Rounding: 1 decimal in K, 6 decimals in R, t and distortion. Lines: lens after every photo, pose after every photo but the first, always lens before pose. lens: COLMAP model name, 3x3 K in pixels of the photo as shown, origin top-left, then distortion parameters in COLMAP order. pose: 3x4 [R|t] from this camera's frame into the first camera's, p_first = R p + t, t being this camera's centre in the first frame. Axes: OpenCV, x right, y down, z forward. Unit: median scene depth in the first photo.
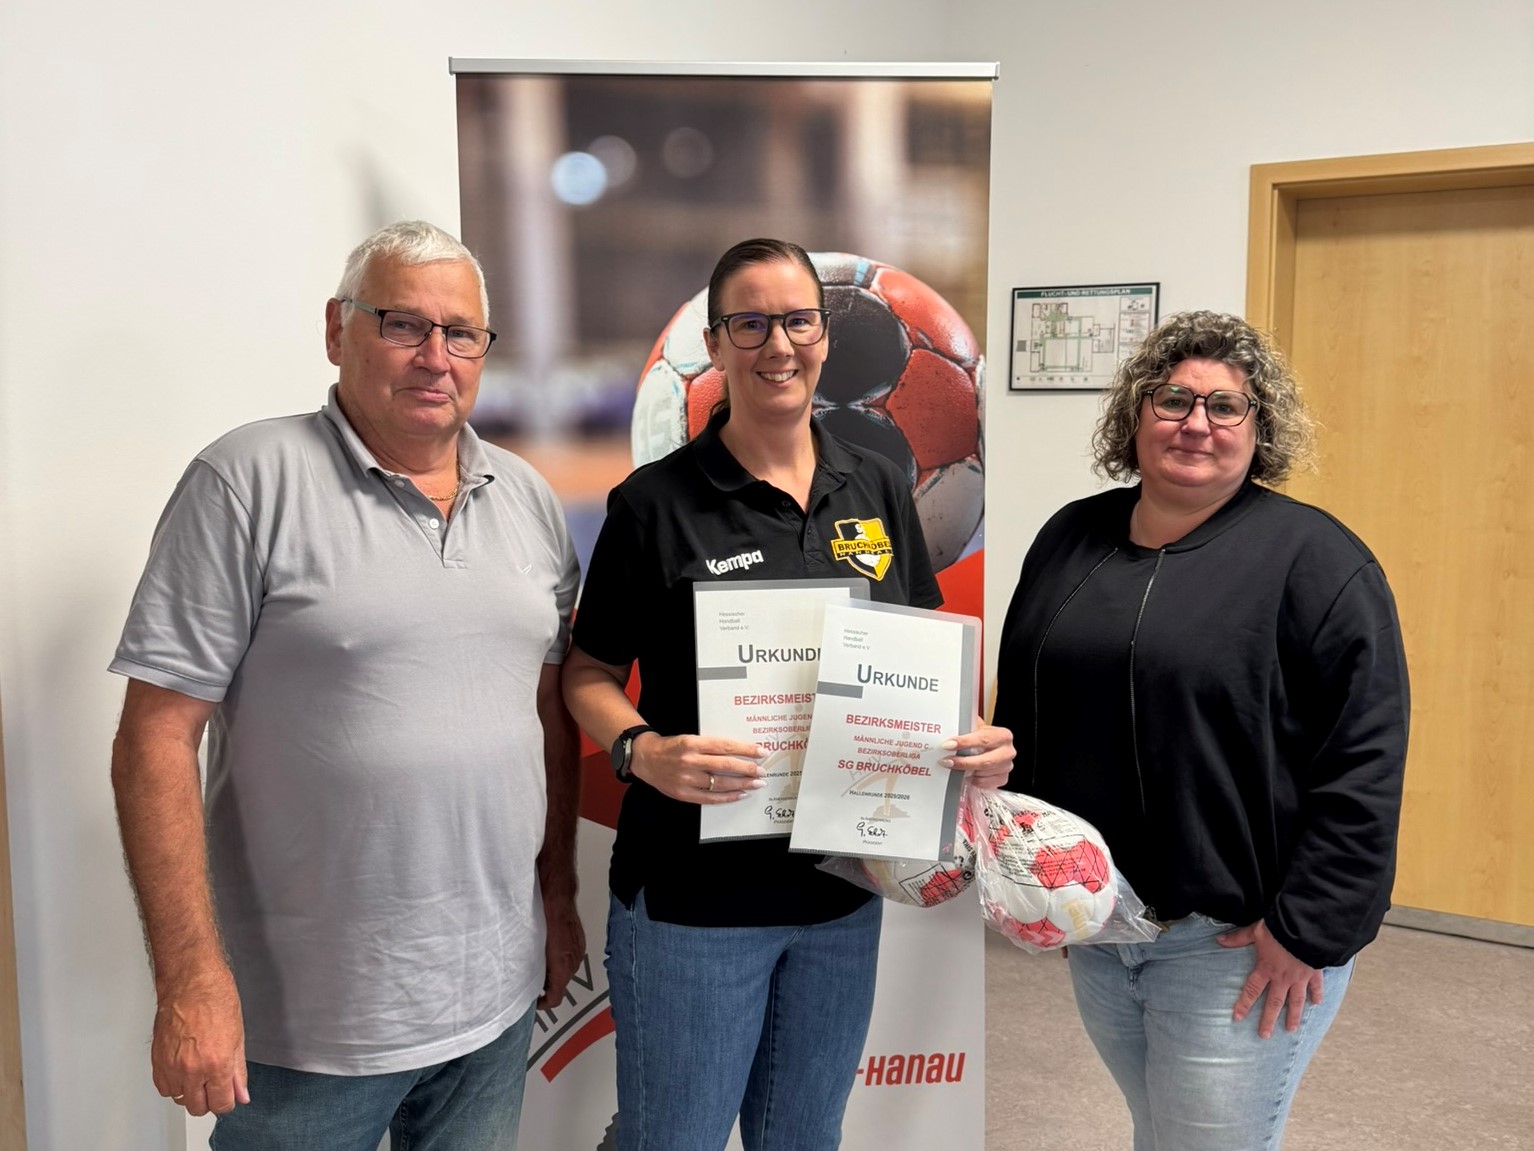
lens RADIAL K [[1498.4, 0, 764.6], [0, 1498.4, 545.1], [0, 0, 1]] dist [0.118482, -0.231740]
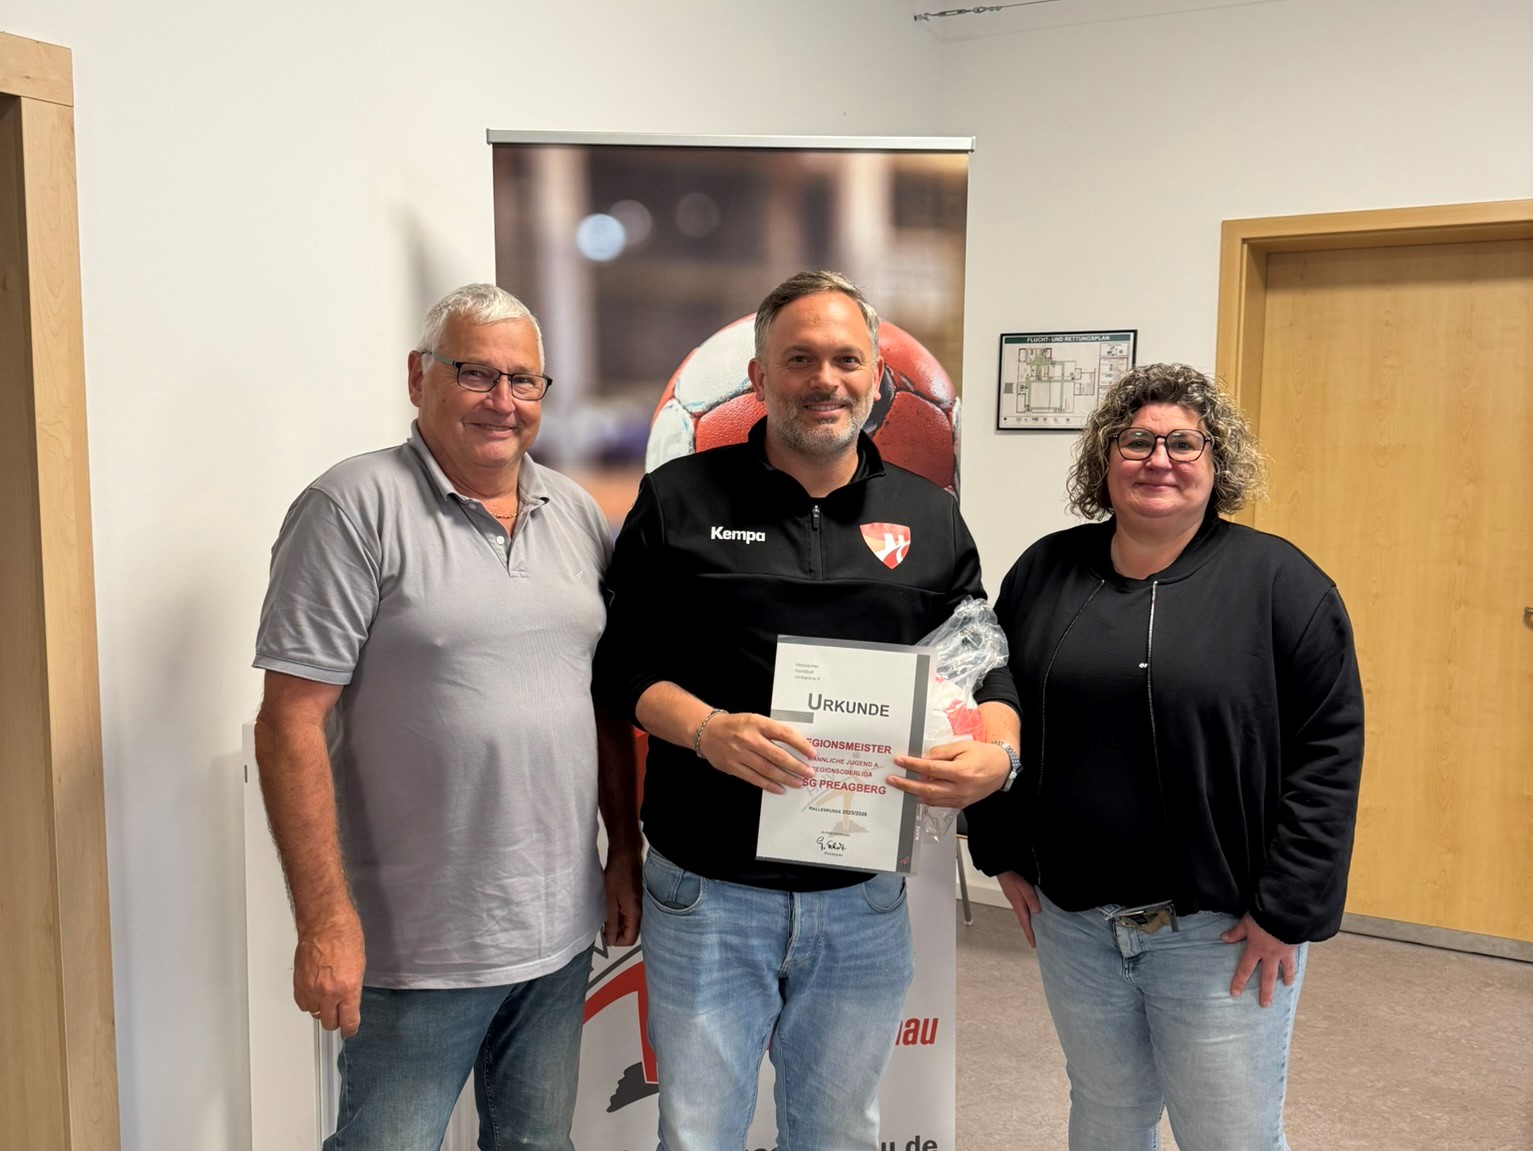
lens RADIAL K [[1497.5, 0, 761.3], [0, 1497.5, 598.0], [0, 0, 1]] dist [0.118482, -0.231740]
pose [[0.999945, 0.008207, -0.006599, 0.006178], [-0.008148, 0.999927, 0.008888, 0.014888], [0.006672, -0.008834, 0.999939, -0.123916]]
